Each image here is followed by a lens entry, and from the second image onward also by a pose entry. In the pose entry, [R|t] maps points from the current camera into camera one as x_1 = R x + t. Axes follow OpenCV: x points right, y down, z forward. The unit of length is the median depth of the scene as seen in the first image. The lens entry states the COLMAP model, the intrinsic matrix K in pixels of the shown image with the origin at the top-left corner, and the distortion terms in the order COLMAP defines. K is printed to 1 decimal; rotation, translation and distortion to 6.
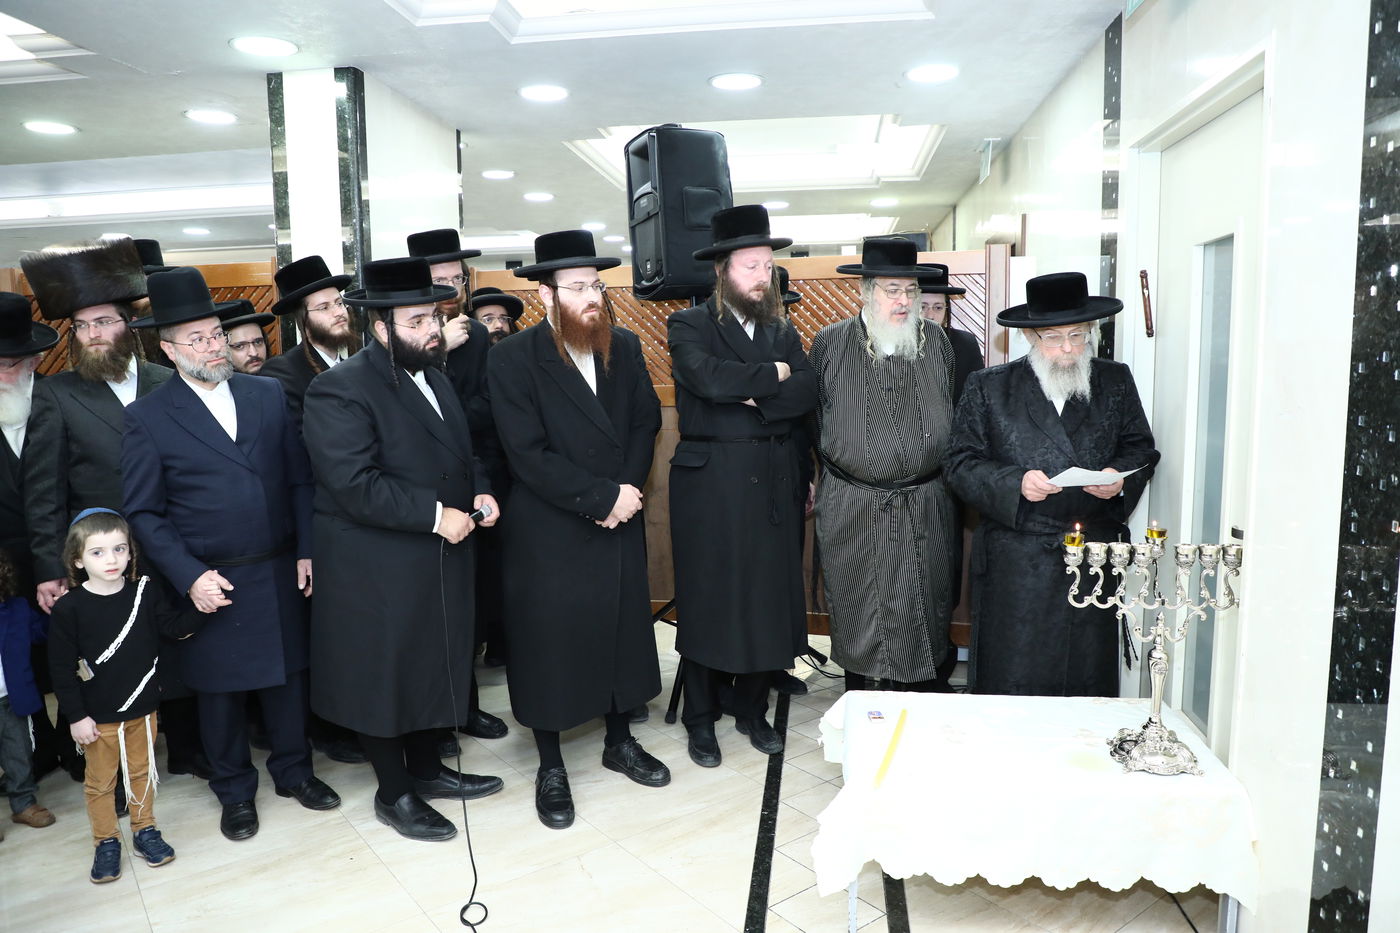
lens RADIAL K [[923.3, 0, 700.0], [0, 923.3, 466.5], [0, 0, 1]] dist [-0.058516, 0.001095]
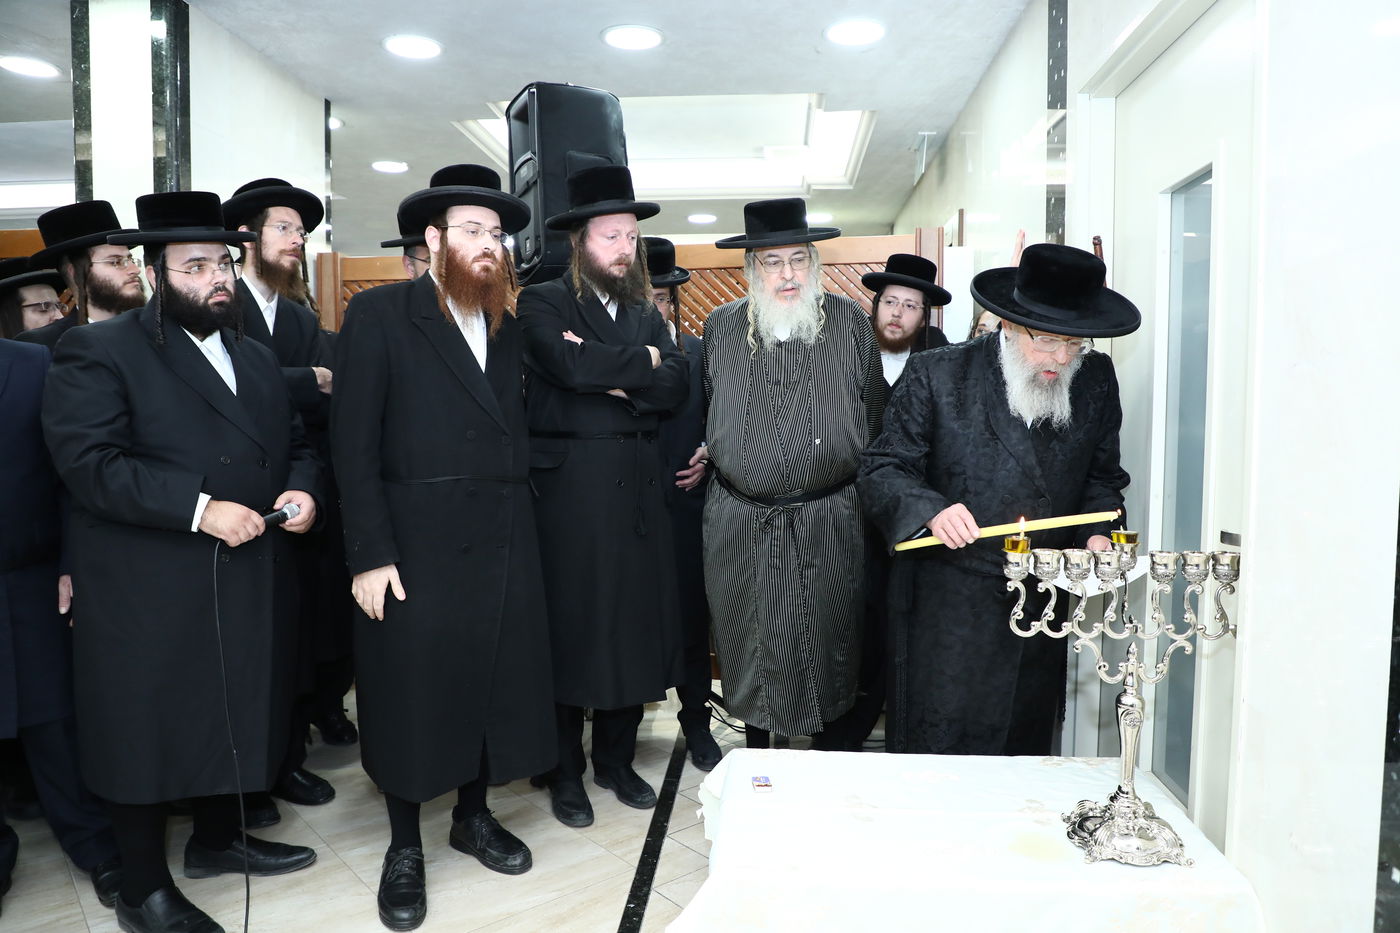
lens RADIAL K [[923.3, 0, 700.0], [0, 923.3, 466.5], [0, 0, 1]] dist [-0.058516, 0.001095]
pose [[0.998497, 0.013181, 0.053200, 0.083859], [-0.010320, 0.998504, -0.053700, 0.044928], [-0.053829, 0.053070, 0.997139, 0.201211]]
